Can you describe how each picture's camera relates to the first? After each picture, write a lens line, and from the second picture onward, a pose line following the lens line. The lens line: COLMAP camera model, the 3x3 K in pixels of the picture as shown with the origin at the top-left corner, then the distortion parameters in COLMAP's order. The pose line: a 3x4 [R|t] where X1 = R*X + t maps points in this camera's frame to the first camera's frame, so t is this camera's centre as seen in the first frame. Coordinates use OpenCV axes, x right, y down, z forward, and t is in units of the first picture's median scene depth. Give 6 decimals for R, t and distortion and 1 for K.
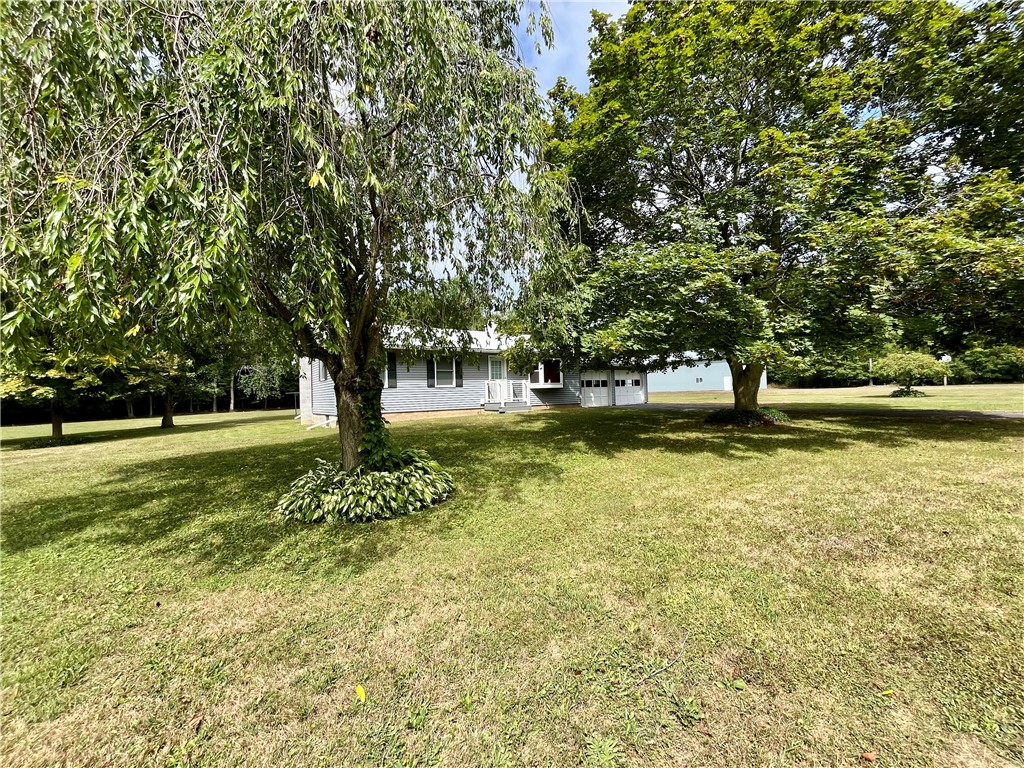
lens RADIAL K [[409.6, 0, 512.0], [0, 409.6, 384.0], [0, 0, 1]] dist [-0.000288, -0.000033]
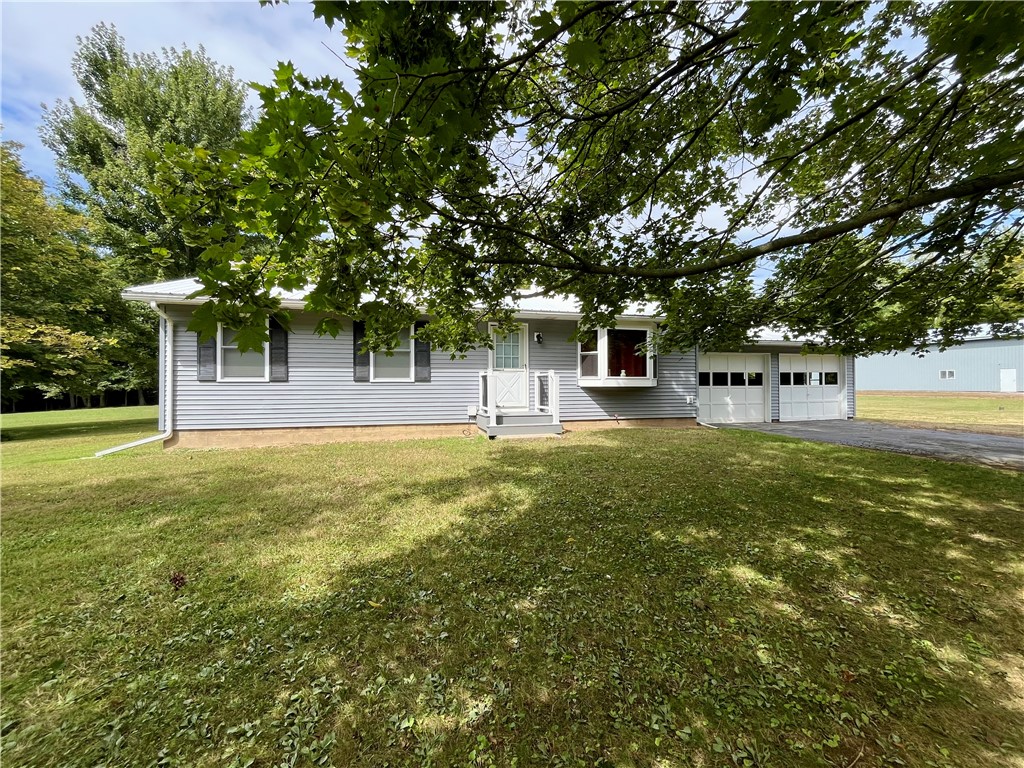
lens RADIAL K [[409.6, 0, 512.0], [0, 409.6, 384.0], [0, 0, 1]] dist [-0.000288, -0.000033]
pose [[0.932281, 0.023570, -0.360966, 0.149809], [-0.014971, 0.999534, 0.026600, -0.005074], [0.361424, -0.019394, 0.932200, 0.486134]]
